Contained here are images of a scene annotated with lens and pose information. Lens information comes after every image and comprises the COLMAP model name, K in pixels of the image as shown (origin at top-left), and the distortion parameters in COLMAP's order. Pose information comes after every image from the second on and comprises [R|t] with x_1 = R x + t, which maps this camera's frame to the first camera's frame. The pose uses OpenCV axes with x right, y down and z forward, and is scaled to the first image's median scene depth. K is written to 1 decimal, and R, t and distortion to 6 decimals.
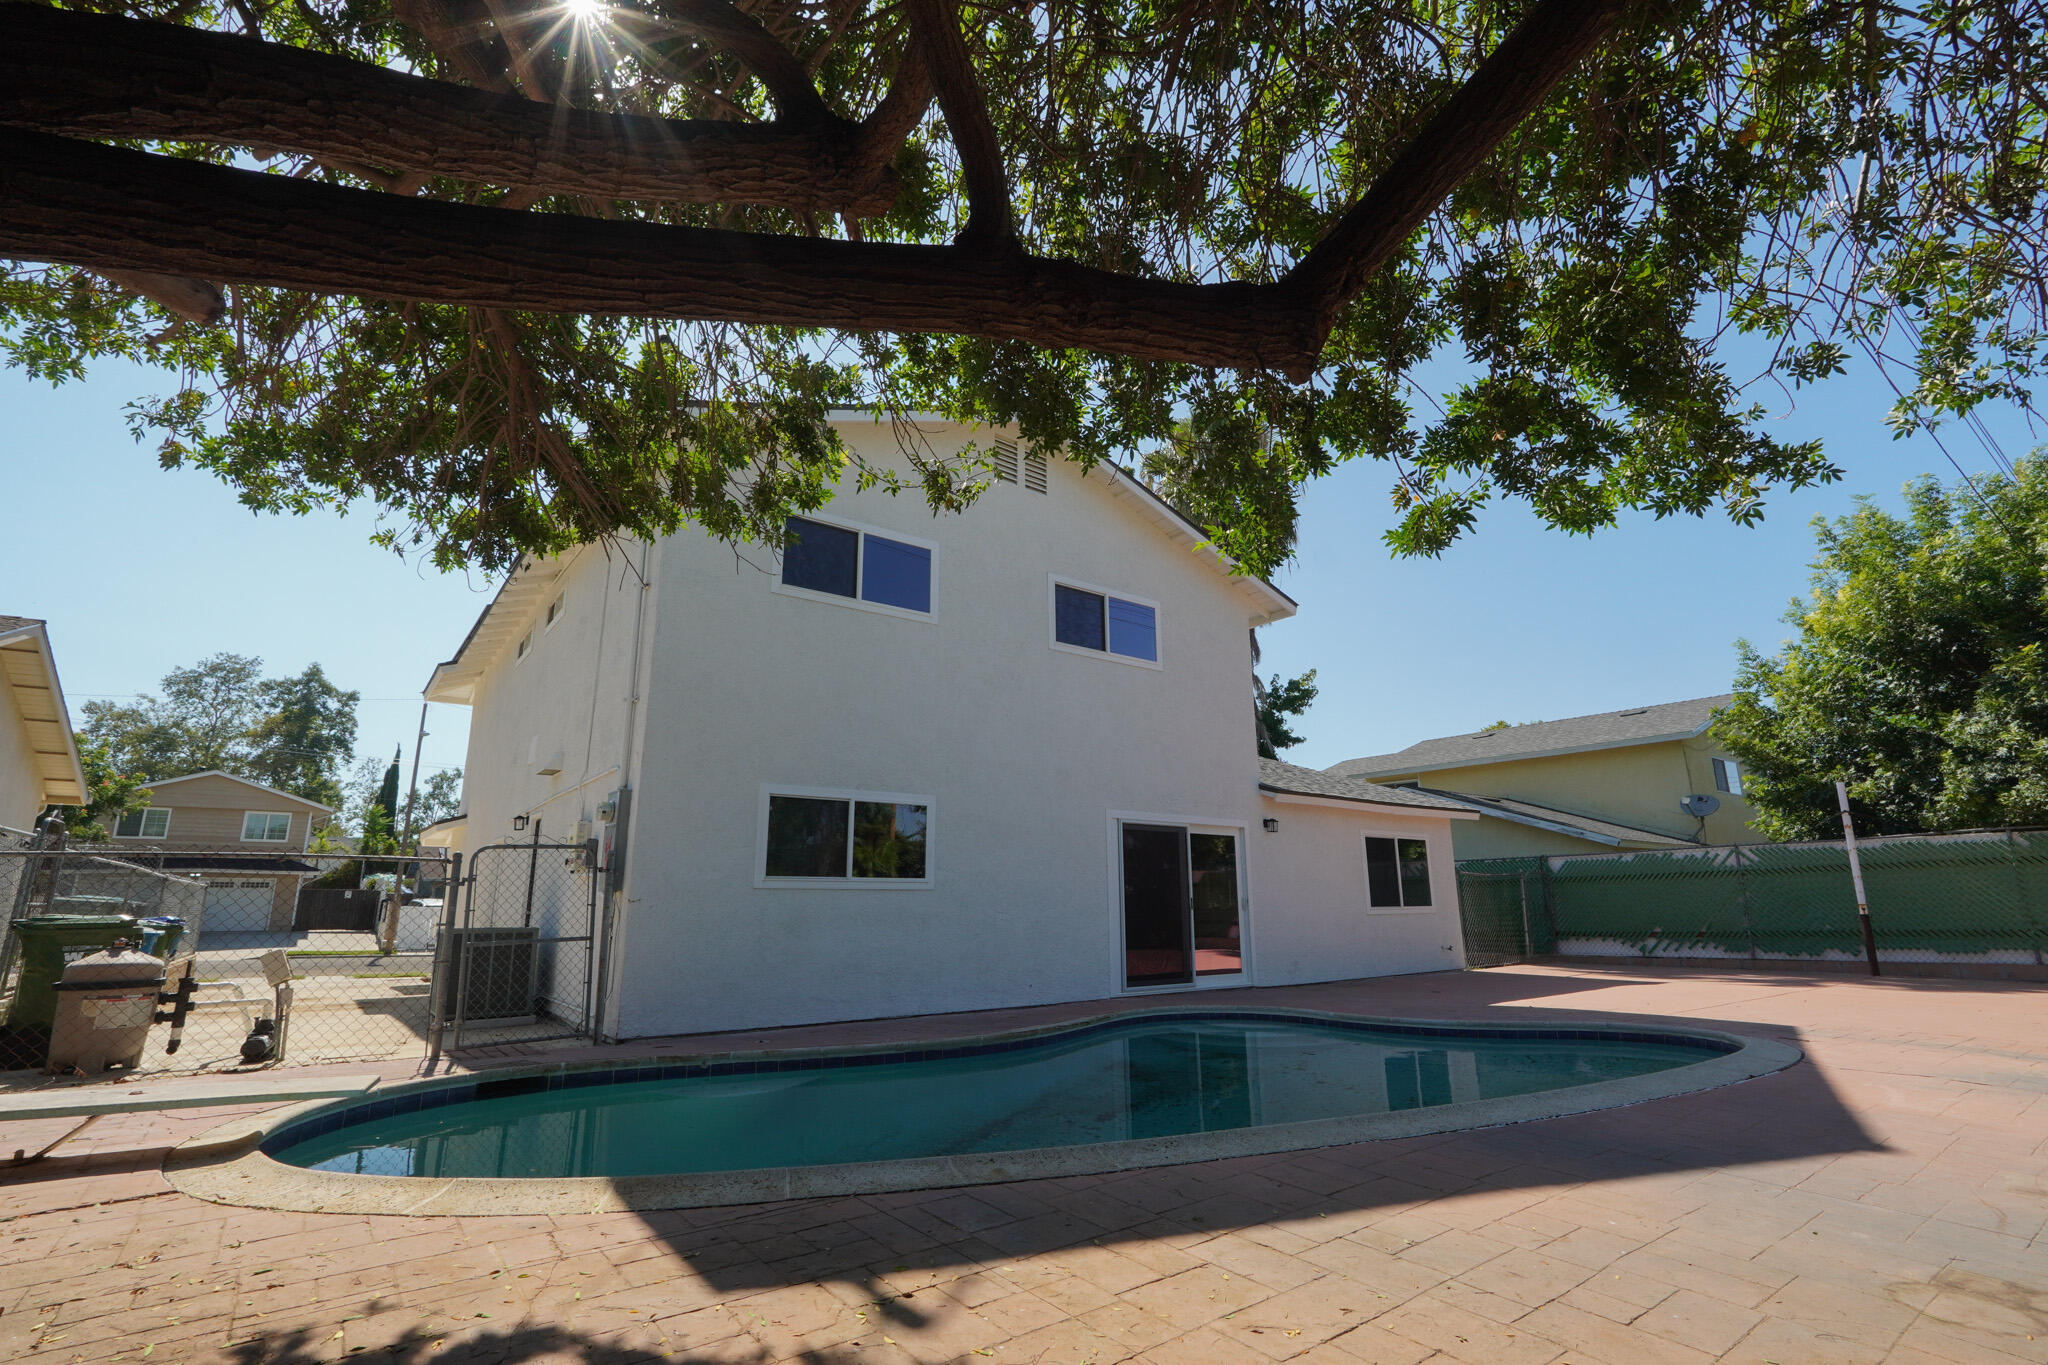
lens RADIAL K [[936.3, 0, 1022.9], [0, 936.3, 681.0], [0, 0, 1]] dist [-0.020527, 0.009958]
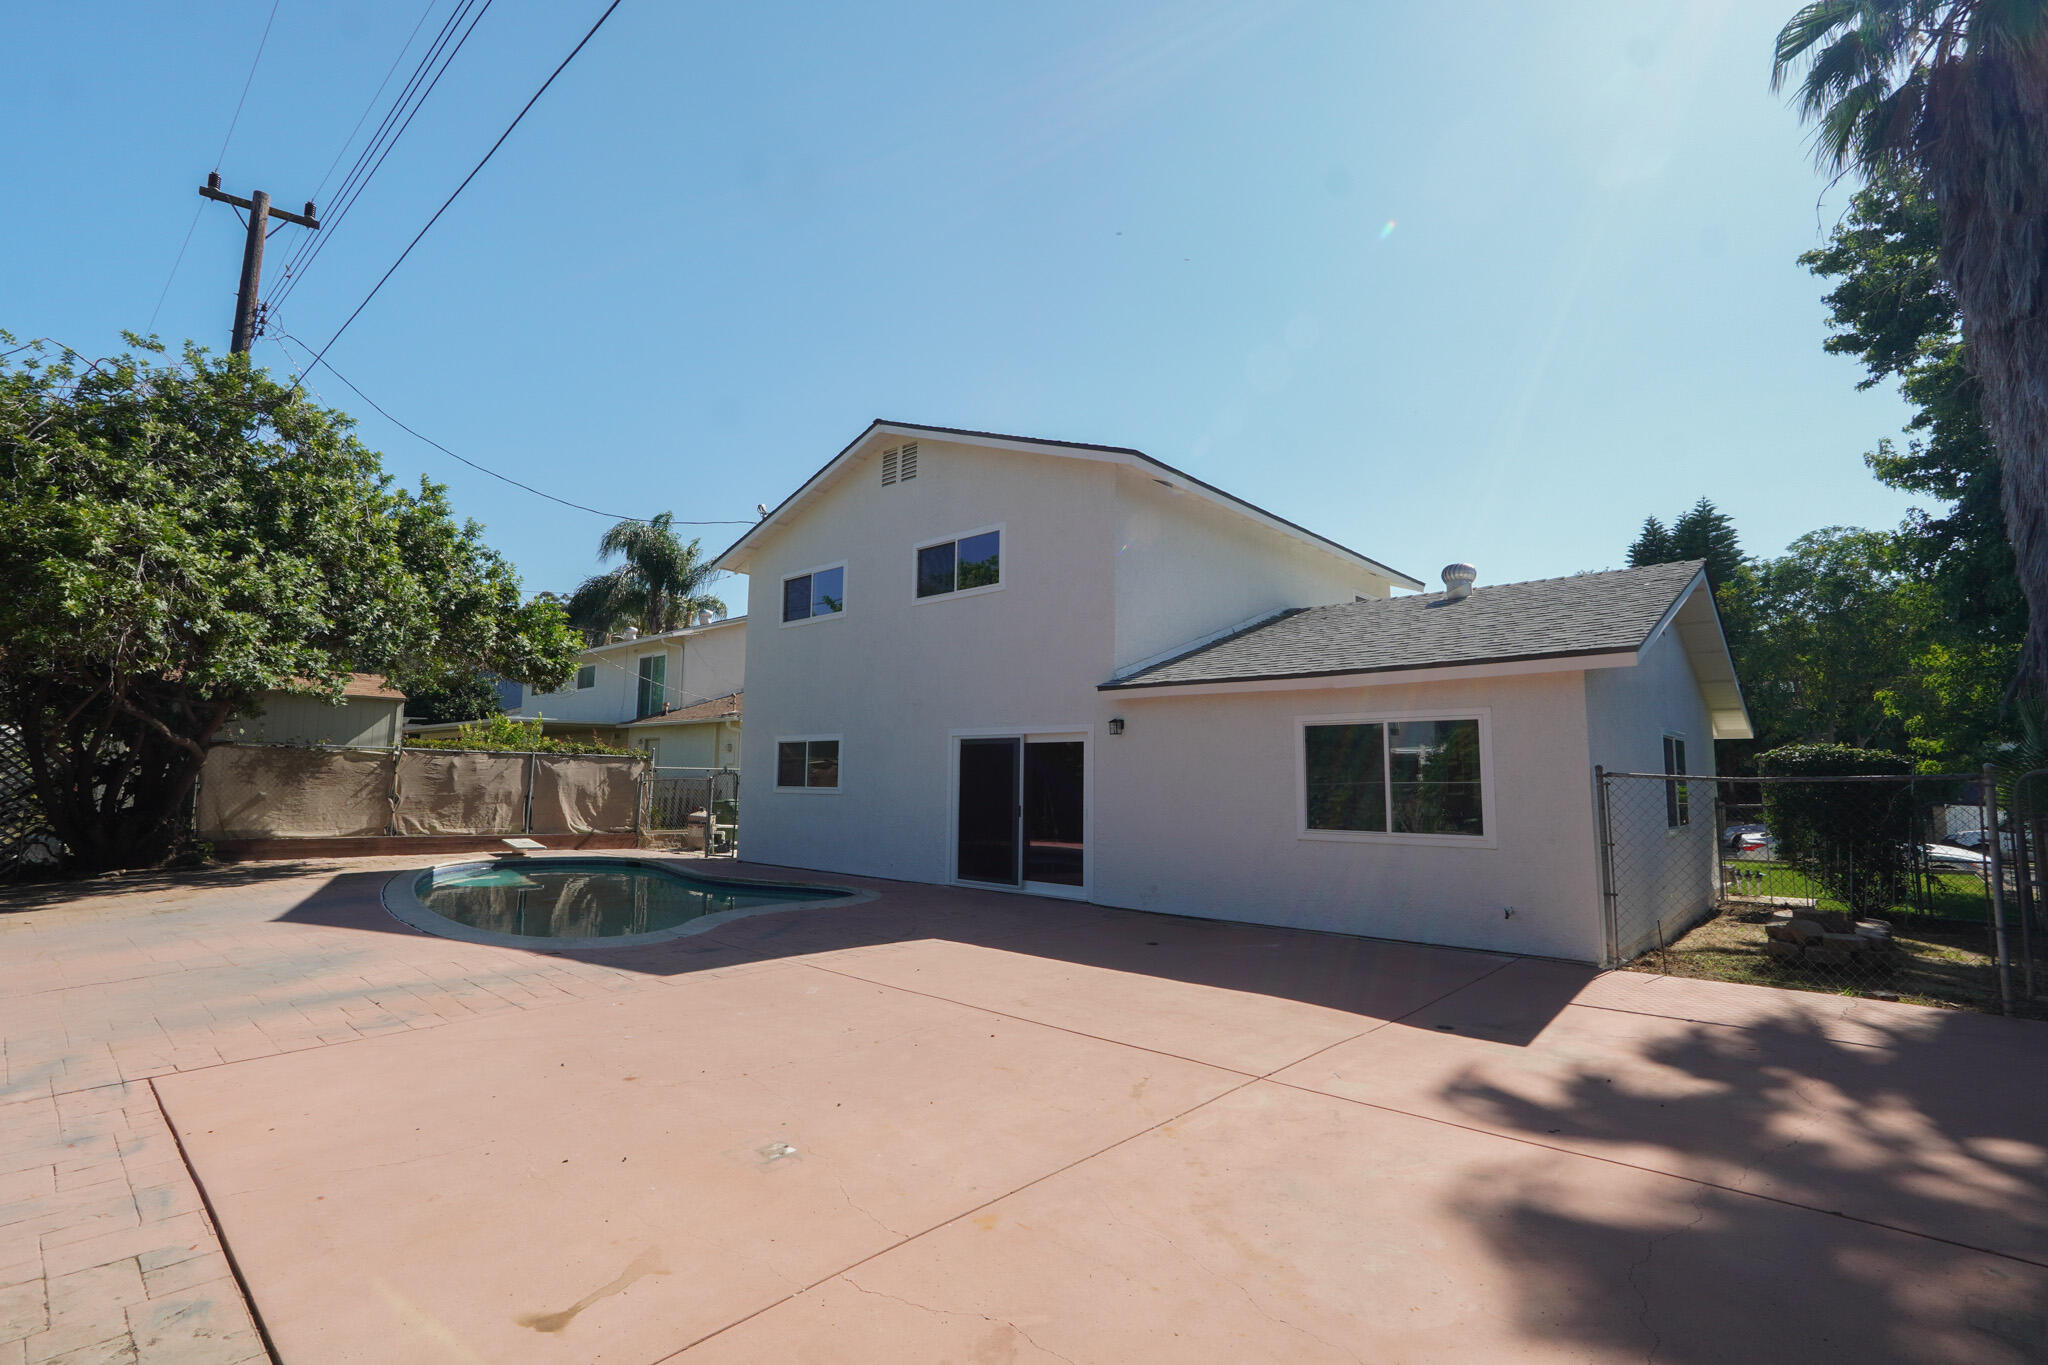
lens RADIAL K [[936.3, 0, 1022.9], [0, 936.3, 681.0], [0, 0, 1]] dist [-0.020527, 0.009958]
pose [[0.189824, -0.096656, -0.977049, 1.240761], [0.220442, 0.973931, -0.053519, 0.158847], [0.956751, -0.205223, 0.206182, 0.844287]]
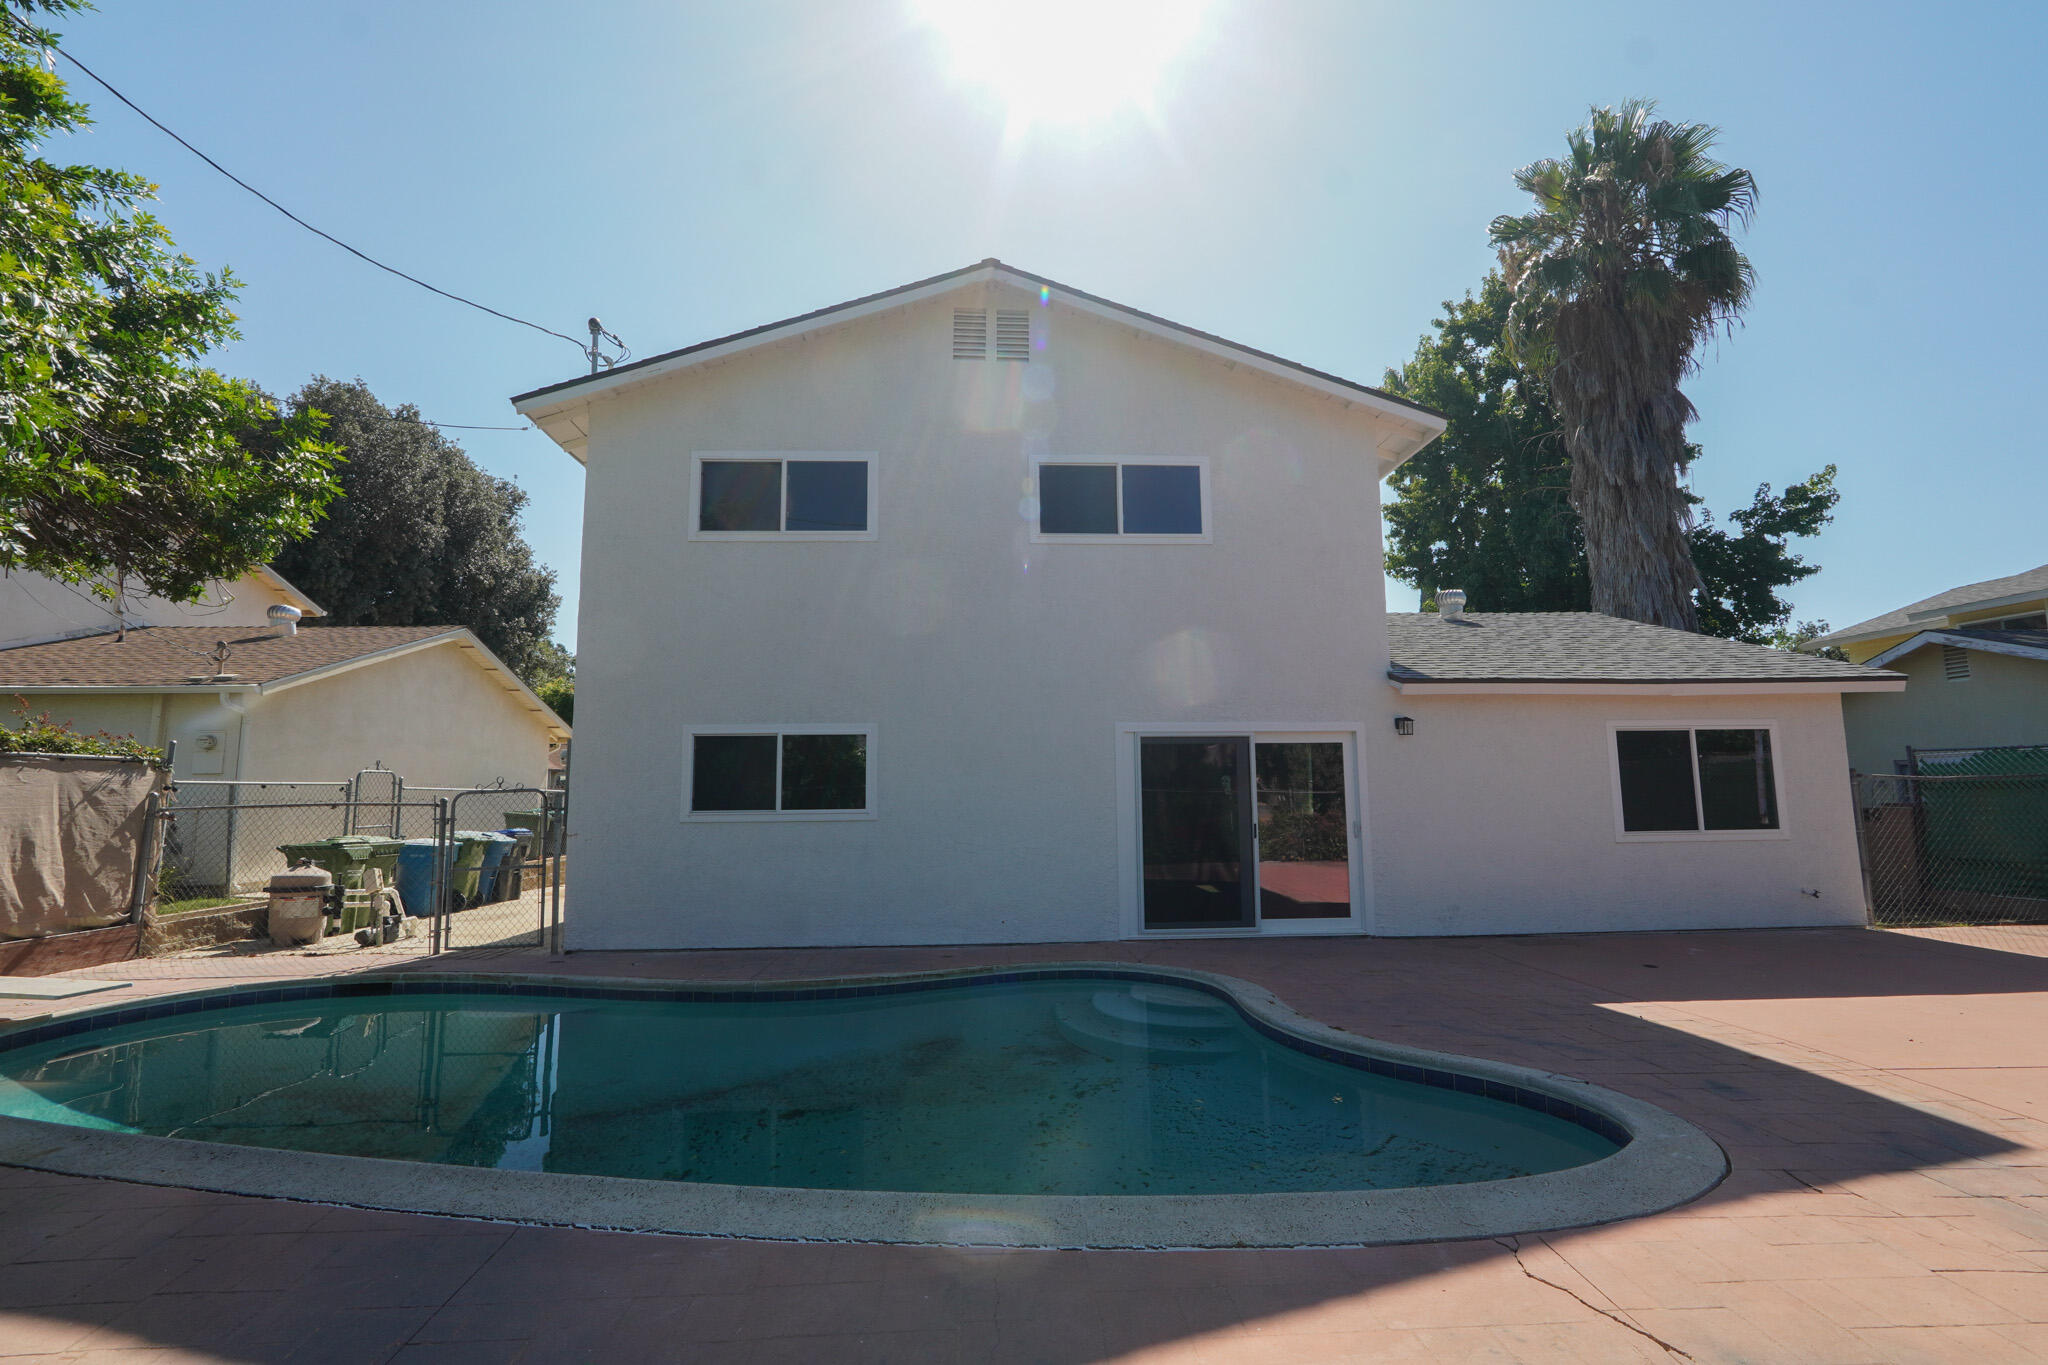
lens RADIAL K [[936.3, 0, 1022.9], [0, 936.3, 681.0], [0, 0, 1]] dist [-0.020527, 0.009958]
pose [[0.831491, -0.067743, -0.551392, 0.479445], [0.135513, 0.987288, 0.083055, 0.017651], [0.538757, -0.143781, 0.830102, 0.250279]]
